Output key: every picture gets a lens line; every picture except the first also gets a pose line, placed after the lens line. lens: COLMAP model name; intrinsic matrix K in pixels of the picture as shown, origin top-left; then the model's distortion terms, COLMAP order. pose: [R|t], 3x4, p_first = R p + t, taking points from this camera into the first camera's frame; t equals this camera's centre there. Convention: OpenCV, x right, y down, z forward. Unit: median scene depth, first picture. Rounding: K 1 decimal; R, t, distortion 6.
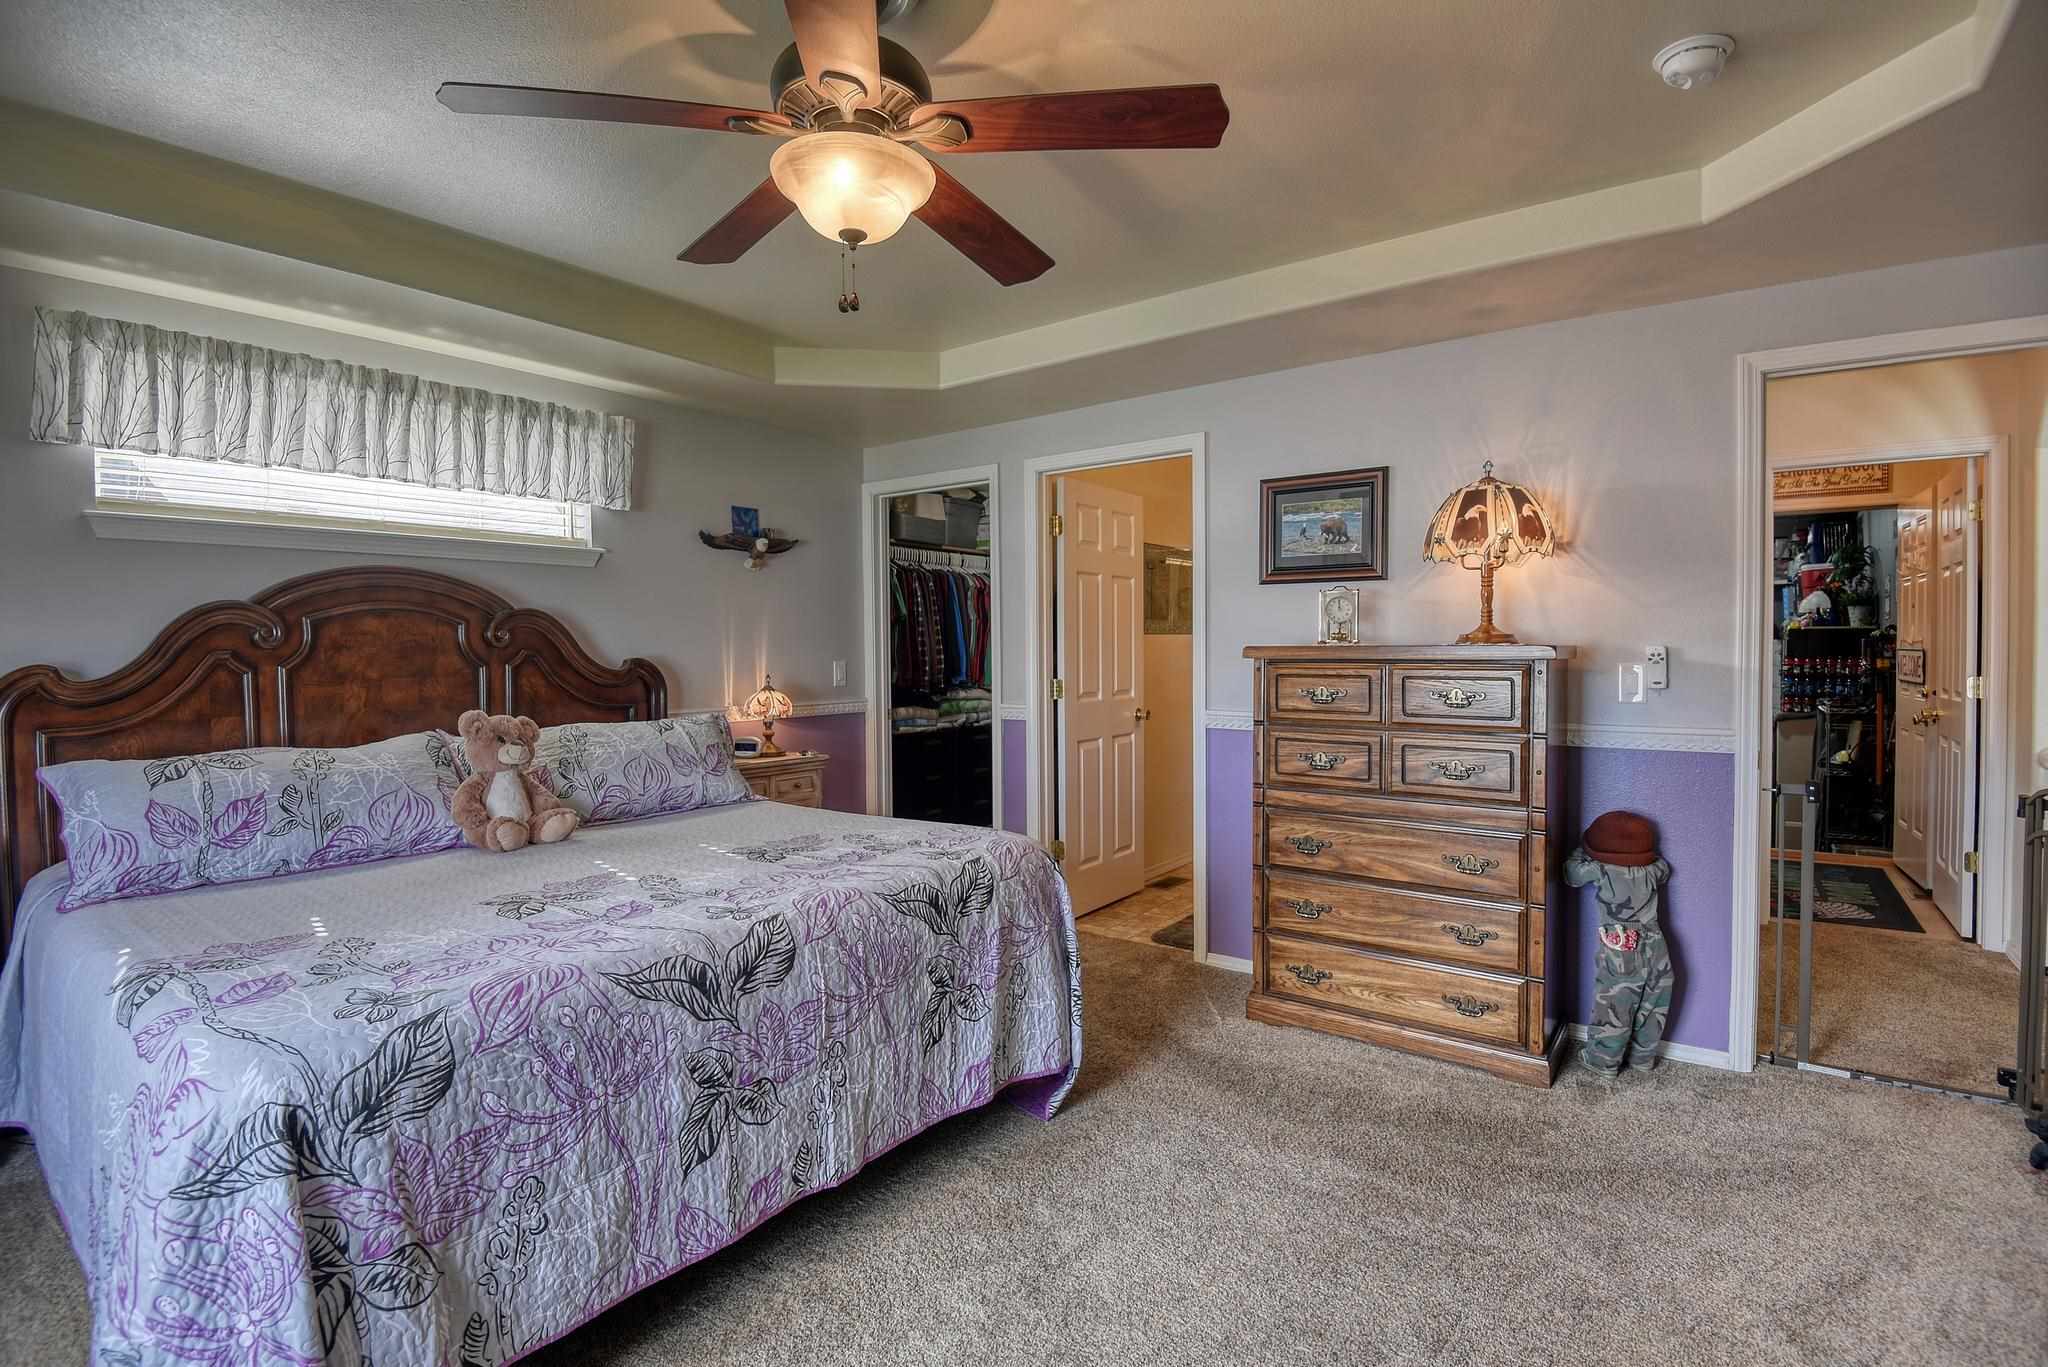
lens RADIAL K [[959.6, 0, 1040.4], [0, 959.6, 667.1], [0, 0, 1]] dist [-0.023718, -0.013611]
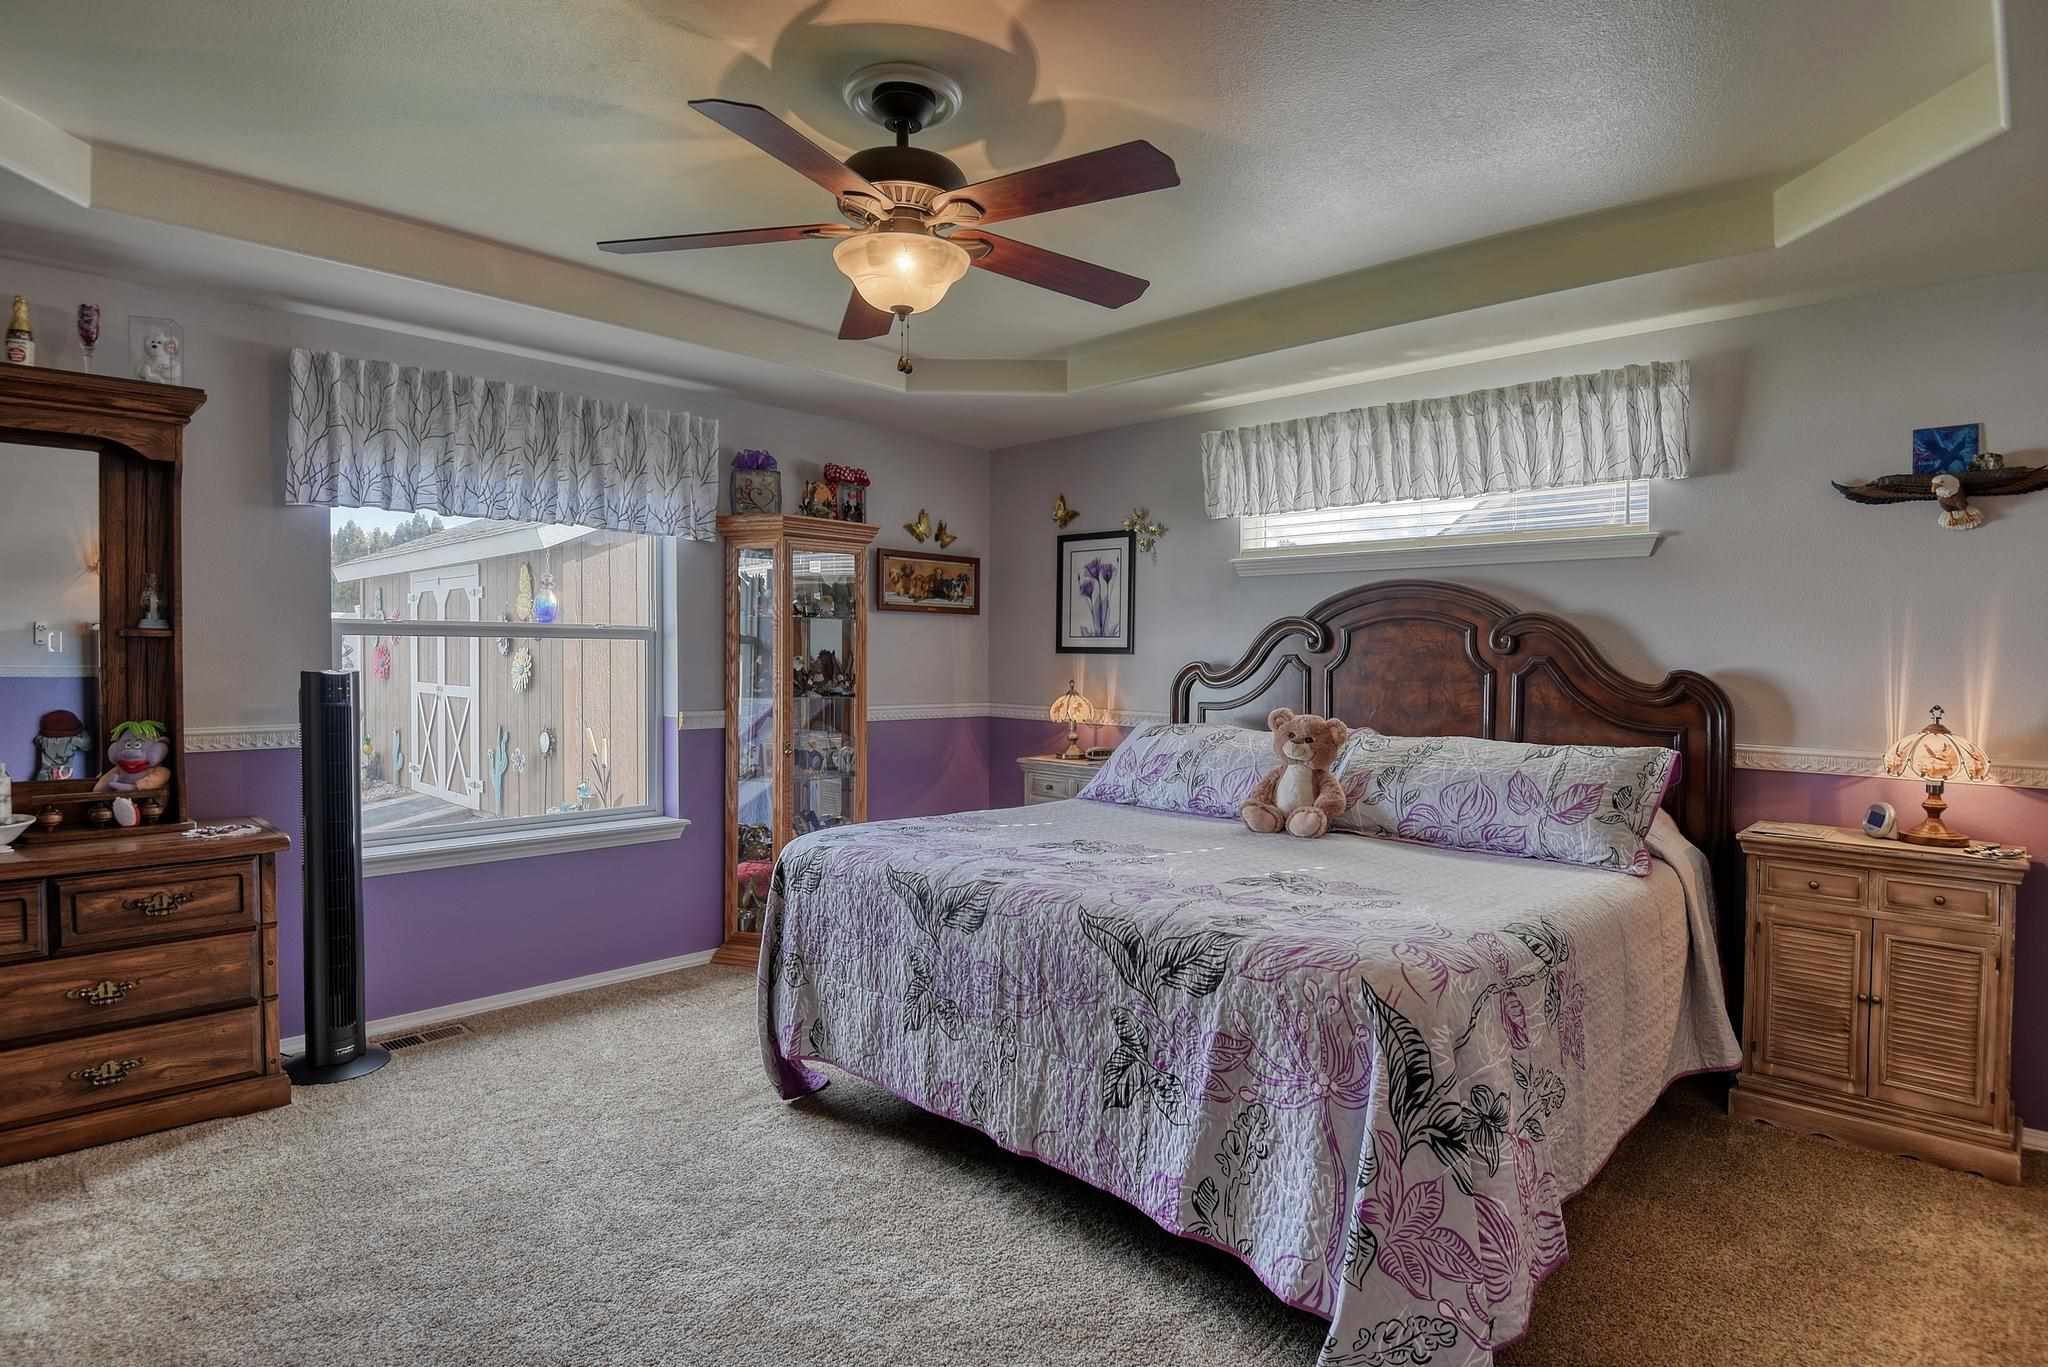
lens RADIAL K [[1043.3, 0, 1019.9], [0, 1043.3, 699.0], [0, 0, 1]] dist [-0.016367, -0.012555]
pose [[-0.130250, 0.045750, -0.990425, 0.768648], [-0.030313, 0.998284, 0.050099, -0.019537], [0.991018, 0.036548, -0.128640, 0.951530]]
